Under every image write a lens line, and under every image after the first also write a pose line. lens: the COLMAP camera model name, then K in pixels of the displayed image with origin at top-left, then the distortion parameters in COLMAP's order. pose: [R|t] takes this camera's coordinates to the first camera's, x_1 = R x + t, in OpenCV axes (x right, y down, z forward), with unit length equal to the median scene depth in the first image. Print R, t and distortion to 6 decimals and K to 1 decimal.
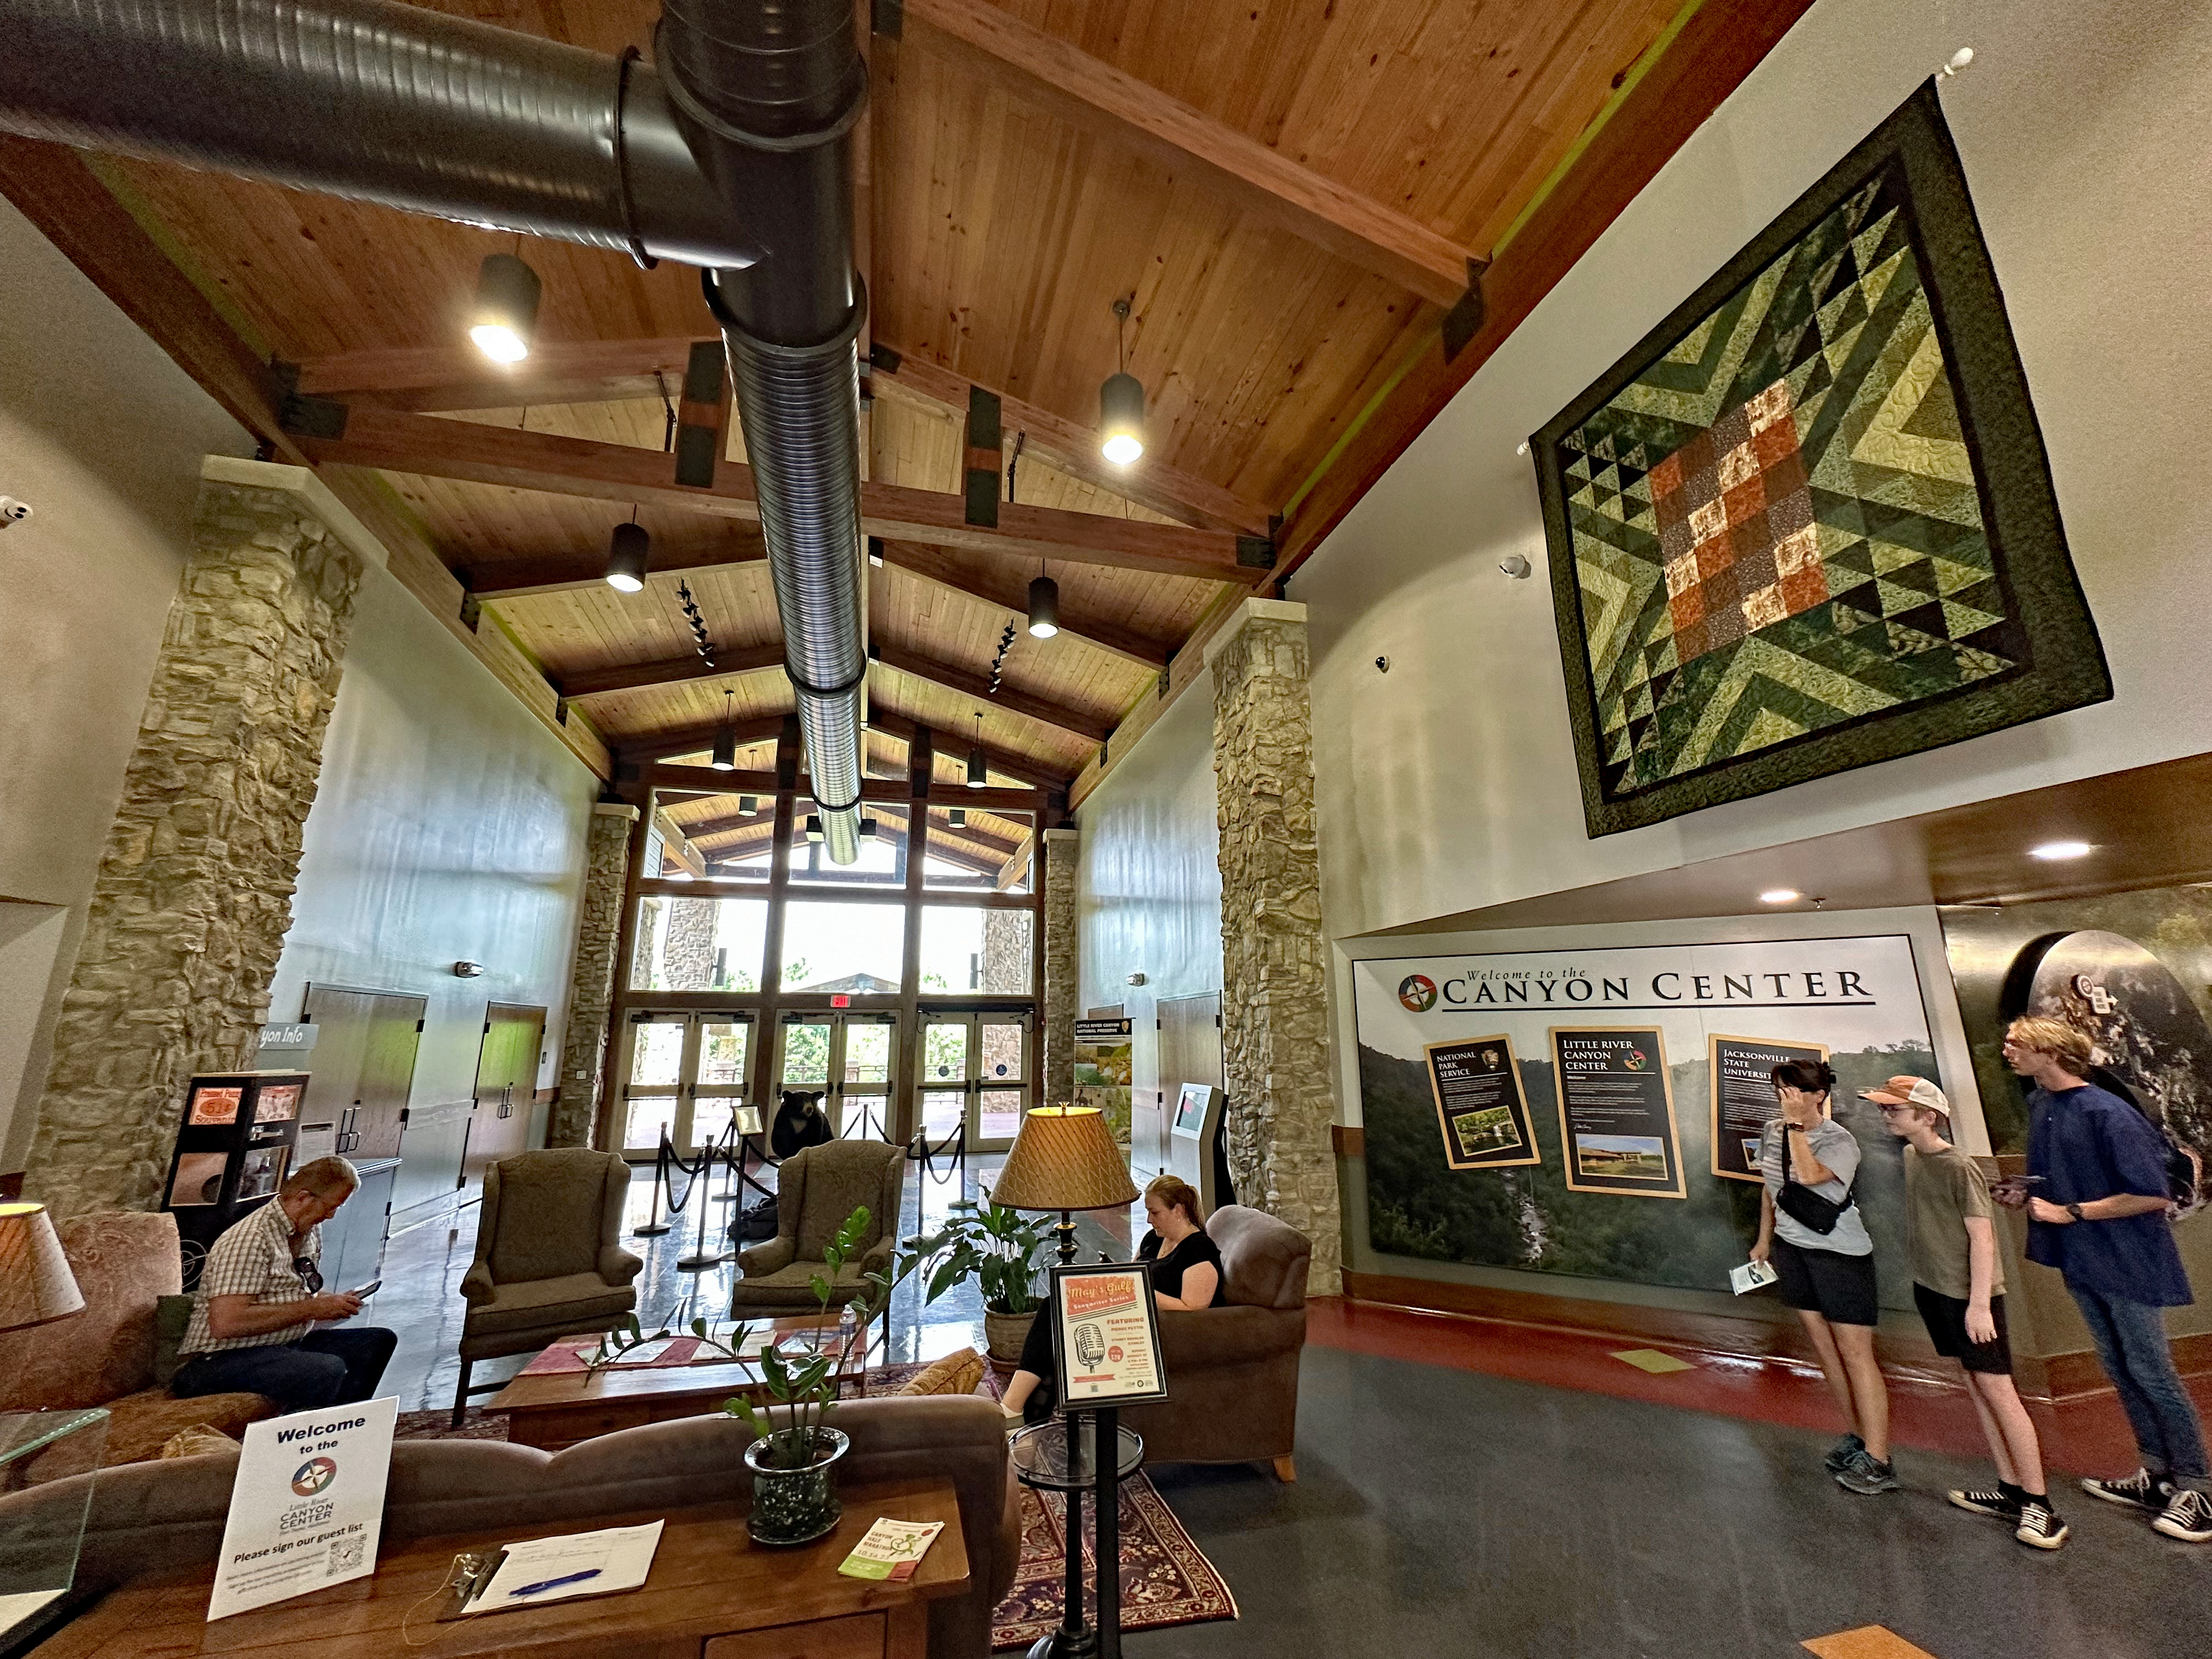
lens RADIAL K [[890.8, 0, 1106.7], [0, 890.8, 835.0], [0, 0, 1]] dist [0.008490, 0.000168]
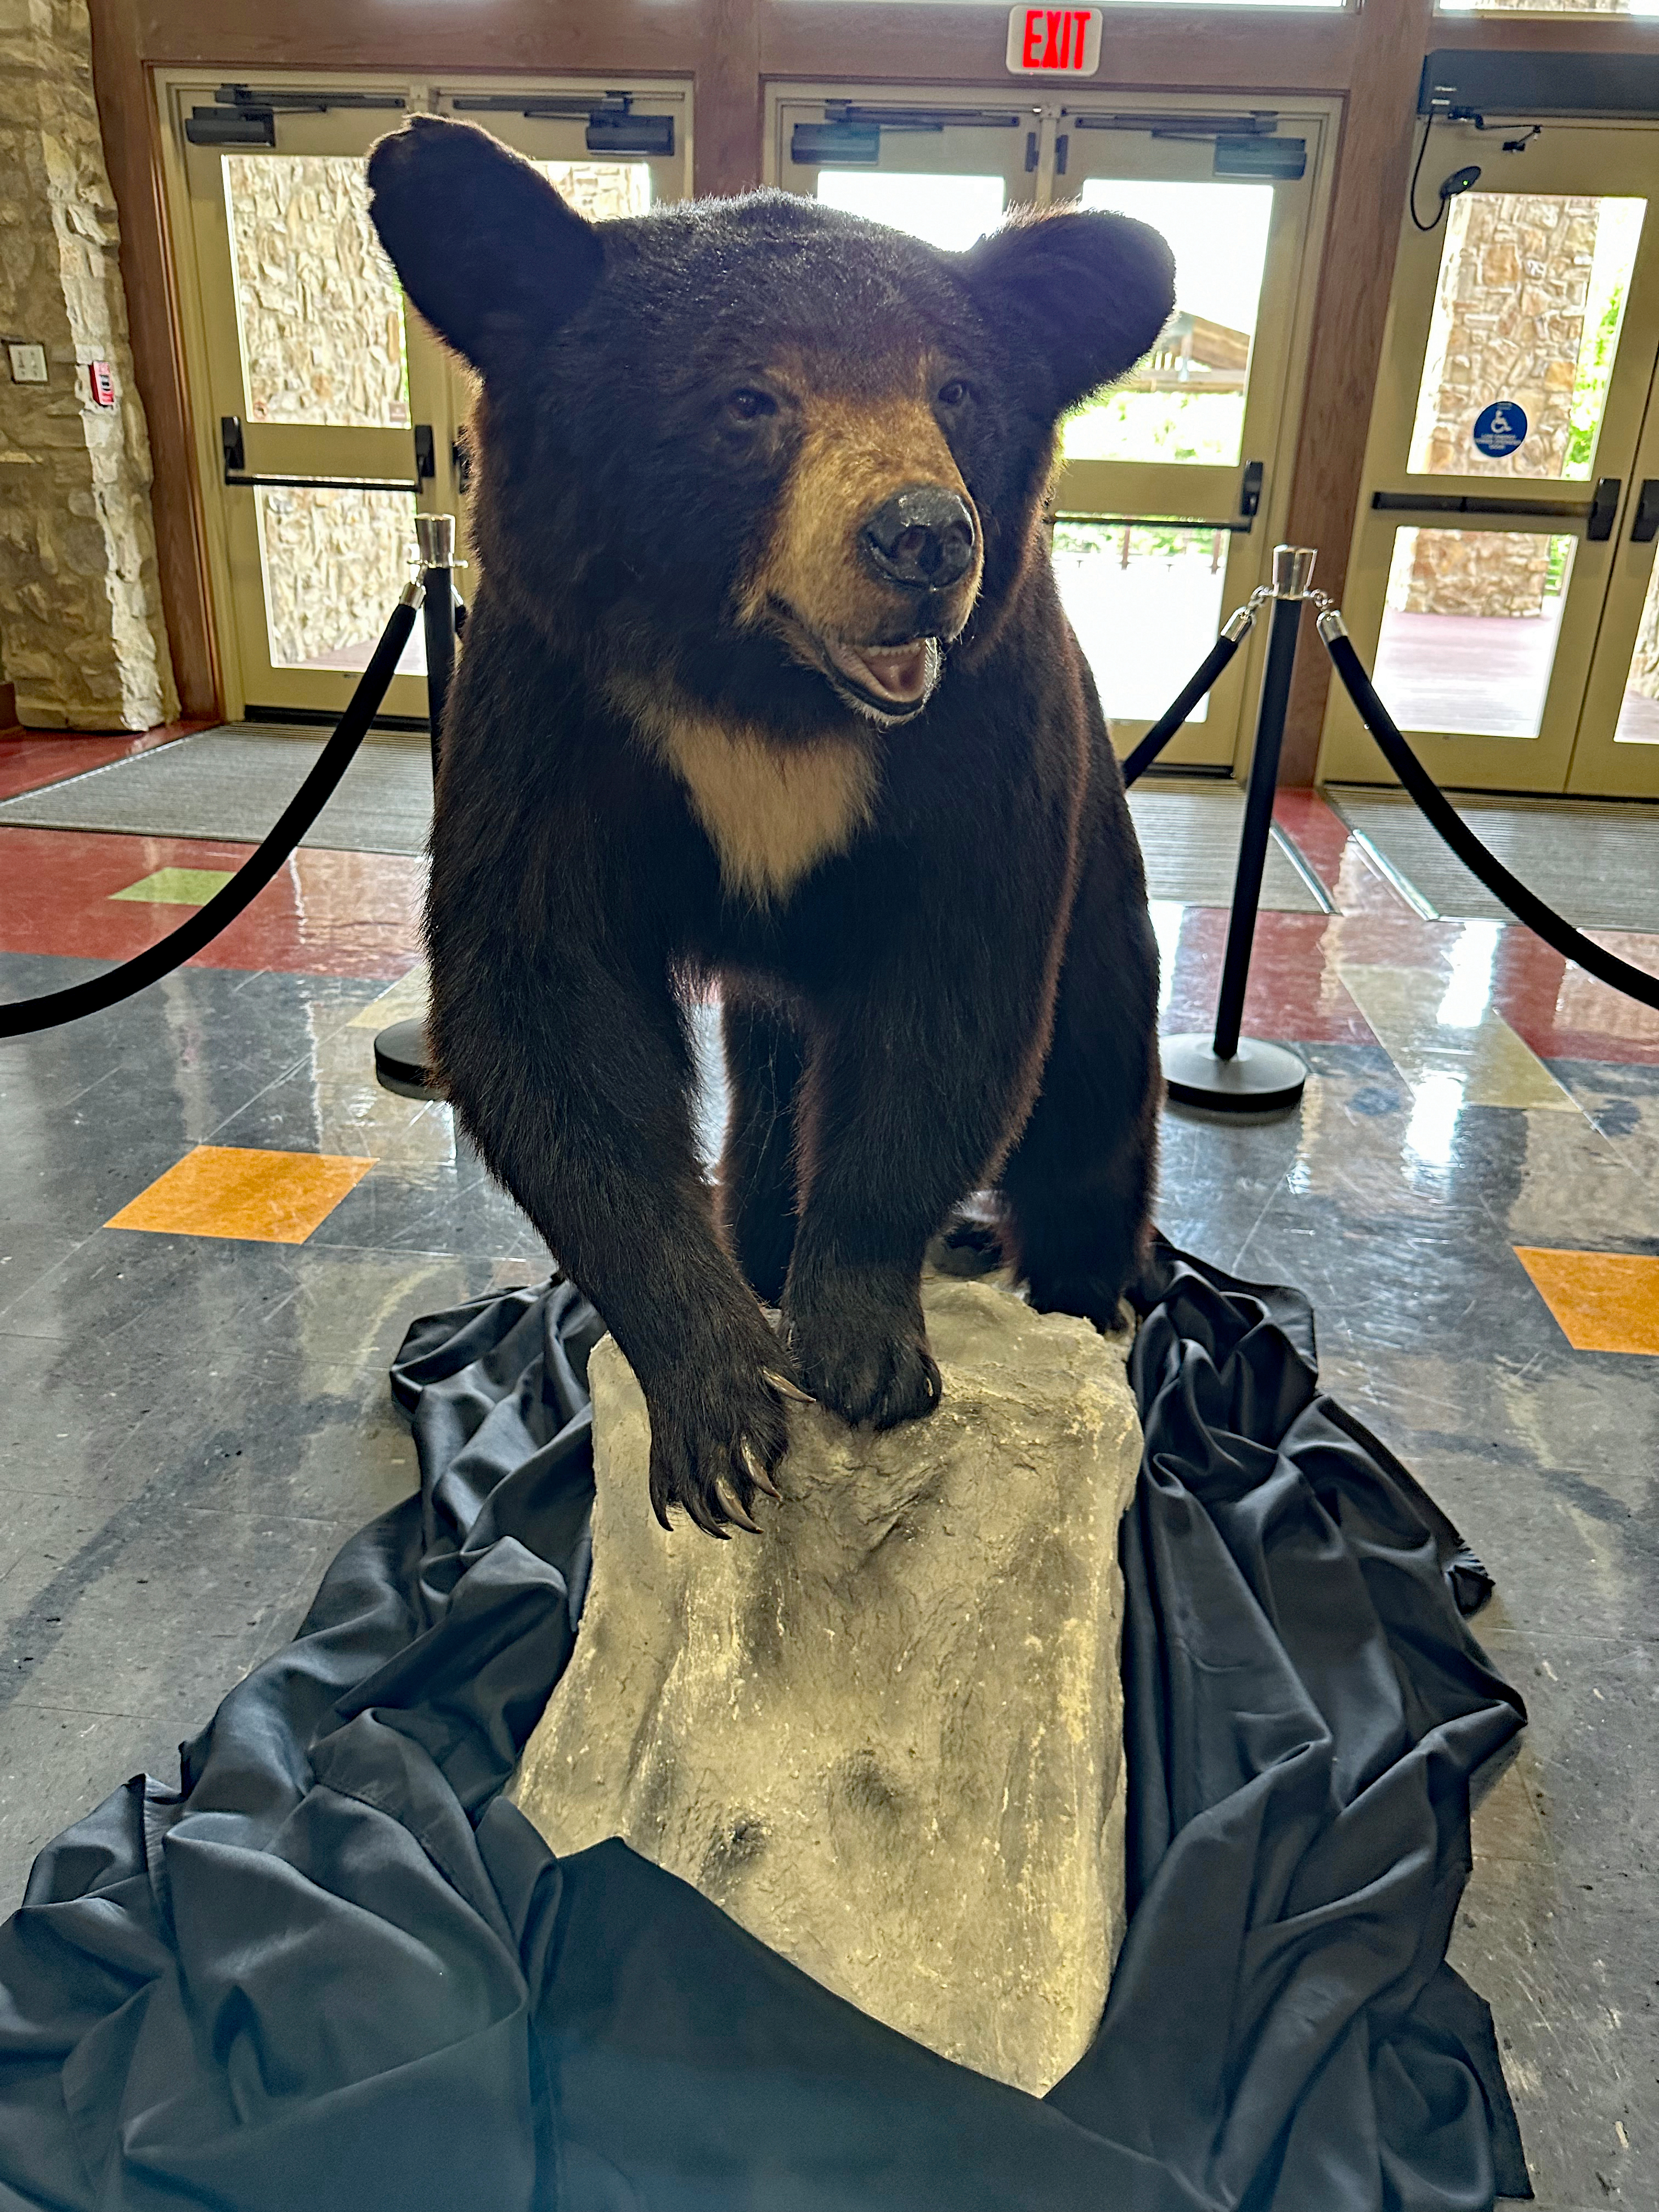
lens RADIAL K [[1560.2, 0, 828.3], [0, 1560.2, 1108.7], [0, 0, 1]] dist [-0.001758, -0.001663]
pose [[0.932916, 0.173664, -0.315451, -0.161447], [0.043060, 0.815934, 0.576540, 0.149328], [0.357511, -0.551447, 0.753719, 0.484760]]
